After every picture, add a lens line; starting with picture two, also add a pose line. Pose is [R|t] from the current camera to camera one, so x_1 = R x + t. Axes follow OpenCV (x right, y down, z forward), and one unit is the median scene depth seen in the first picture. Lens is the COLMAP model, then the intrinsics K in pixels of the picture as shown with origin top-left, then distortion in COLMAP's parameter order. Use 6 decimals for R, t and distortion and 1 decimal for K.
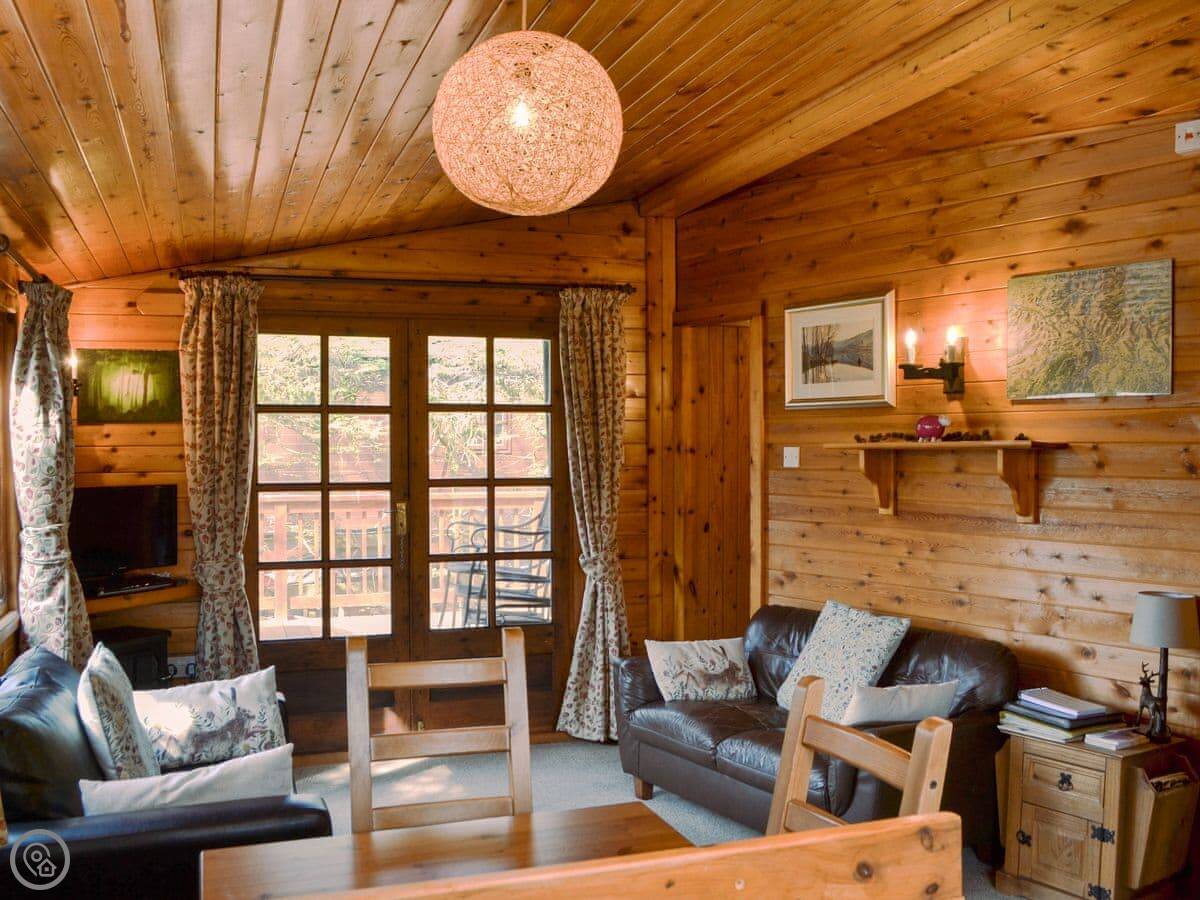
lens RADIAL K [[1106.2, 0, 599.4], [0, 1106.2, 448.1], [0, 0, 1]] dist [-0.077643, 0.000000]
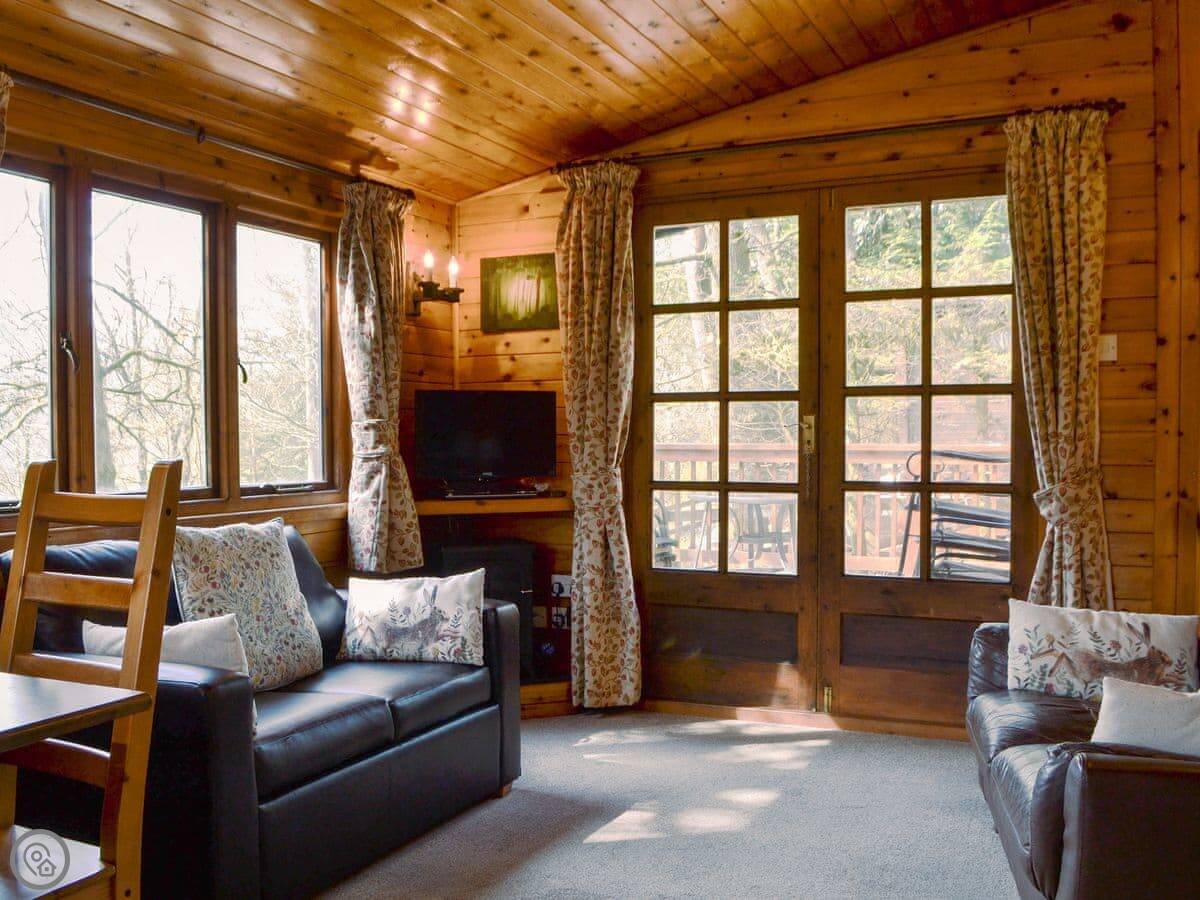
lens RADIAL K [[1148.6, 0, 596.1], [0, 1148.6, 461.9], [0, 0, 1]] dist [-0.081857, 0.000000]
pose [[0.707110, 0.014776, -0.706950, 0.338172], [0.000041, 0.999781, 0.020938, 0.072626], [0.707104, -0.014834, 0.706954, 0.317289]]
